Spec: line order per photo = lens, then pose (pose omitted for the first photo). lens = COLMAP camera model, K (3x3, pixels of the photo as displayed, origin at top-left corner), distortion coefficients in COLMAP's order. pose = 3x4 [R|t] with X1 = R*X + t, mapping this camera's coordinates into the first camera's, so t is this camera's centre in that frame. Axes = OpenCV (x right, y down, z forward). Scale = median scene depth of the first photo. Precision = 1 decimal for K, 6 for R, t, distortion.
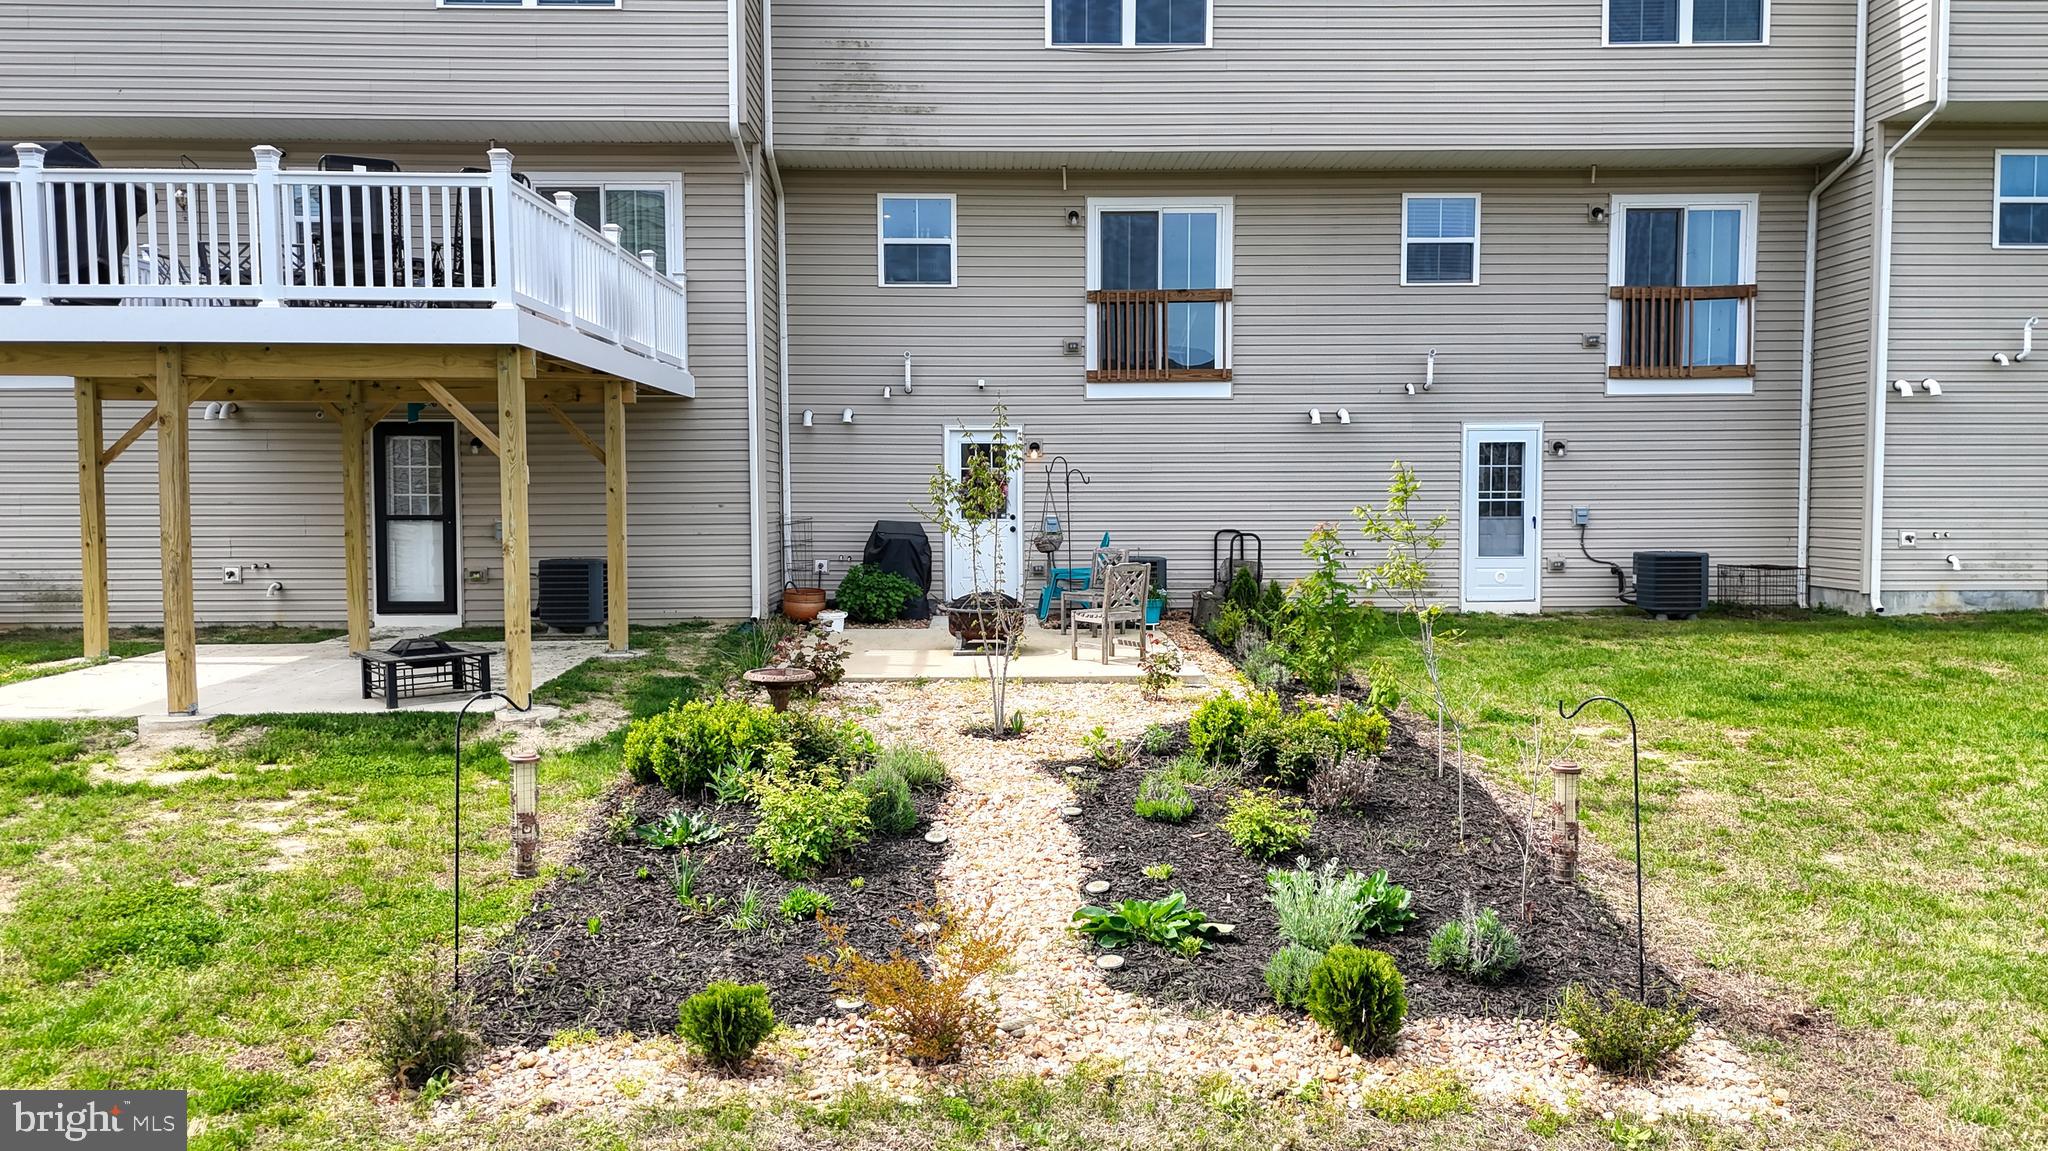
lens RADIAL K [[1561.7, 0, 1024.0], [0, 1561.7, 575.5], [0, 0, 1]] dist [0.072133, -0.123193]
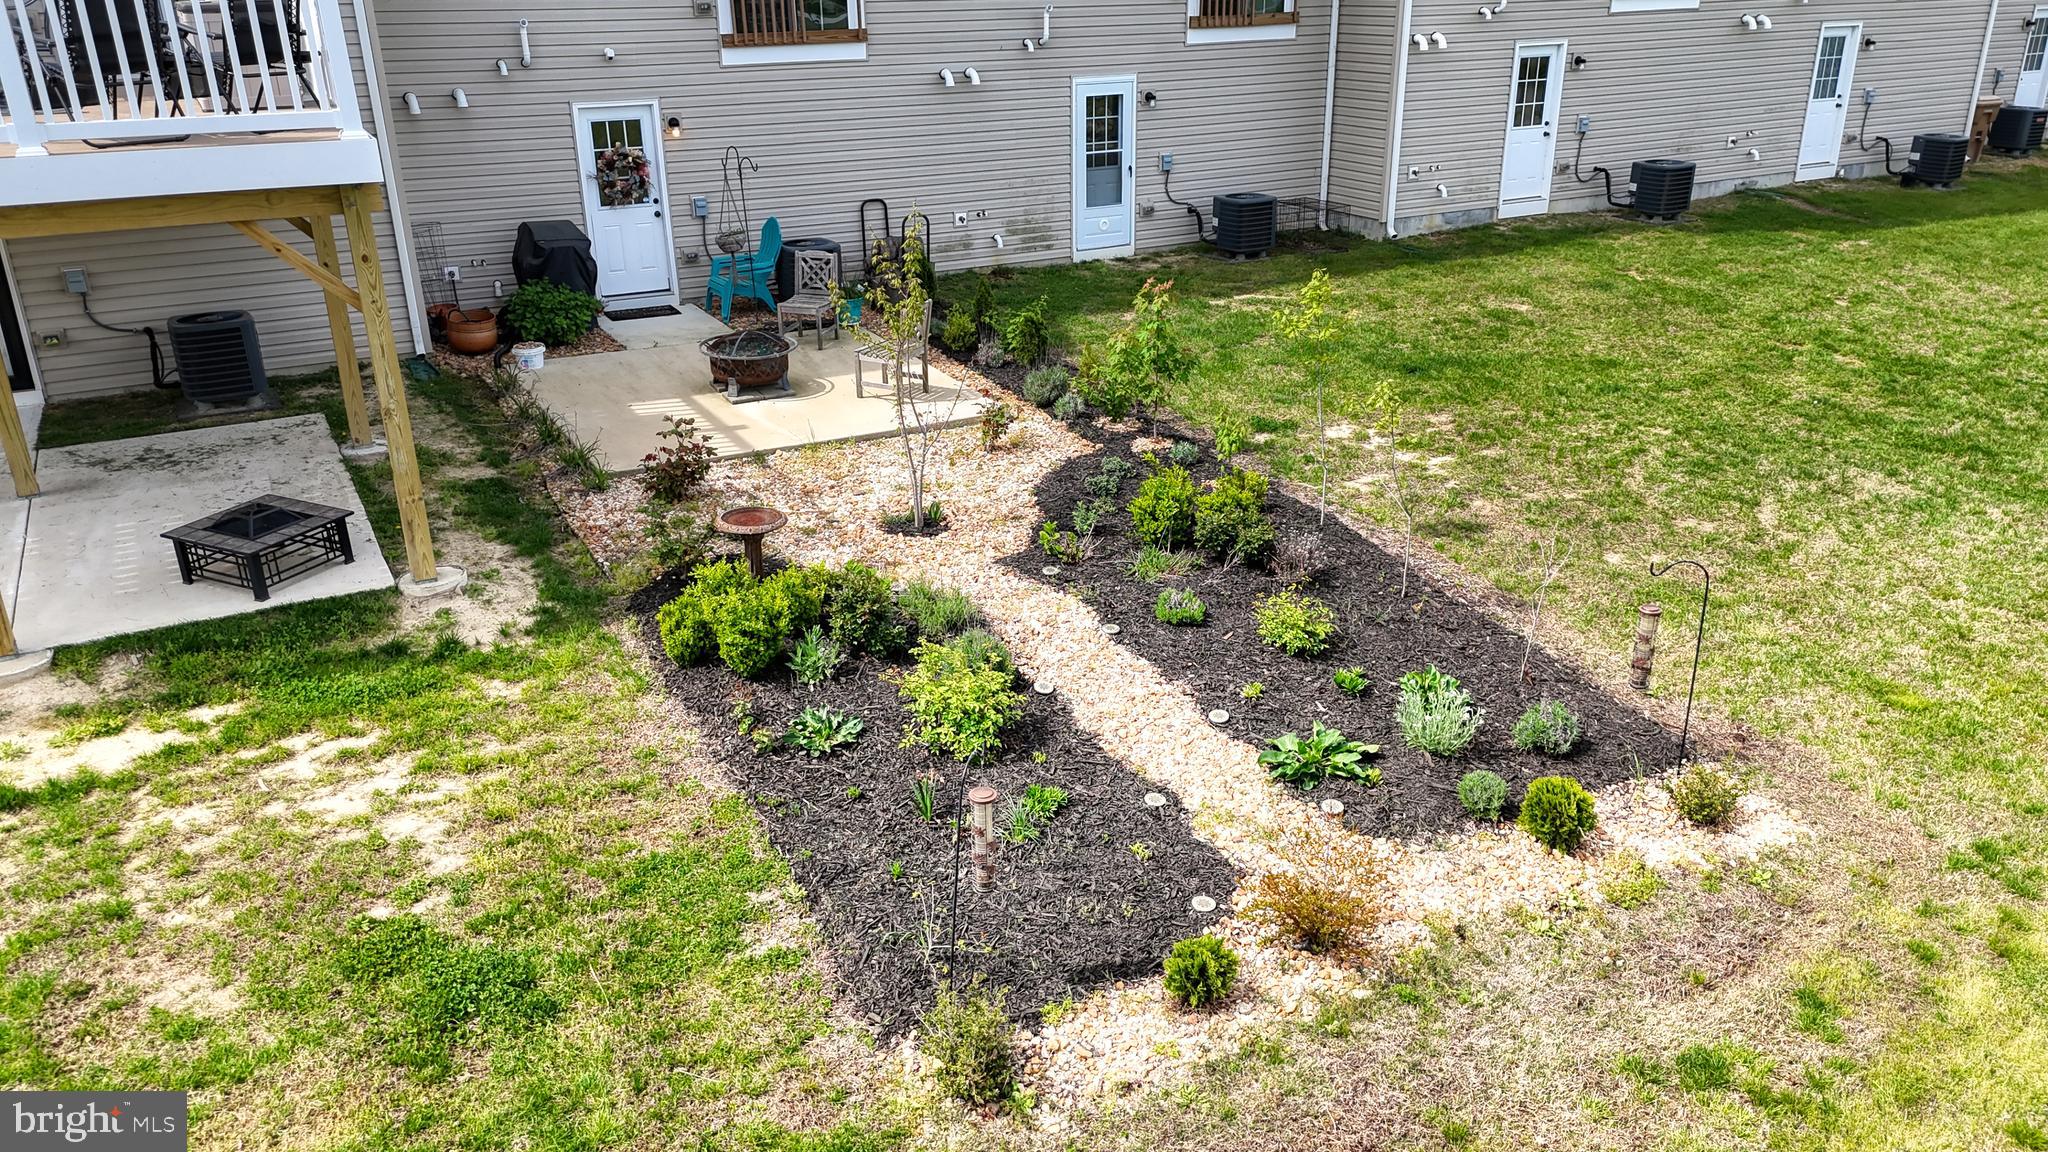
lens RADIAL K [[1561.7, 0, 1024.0], [0, 1561.7, 576.0], [0, 0, 1]] dist [0.072133, -0.123193]
pose [[0.886531, -0.175885, 0.427934, -0.255275], [0.026528, 0.942726, 0.332512, -0.133612], [-0.461908, -0.283430, 0.840421, 0.044697]]
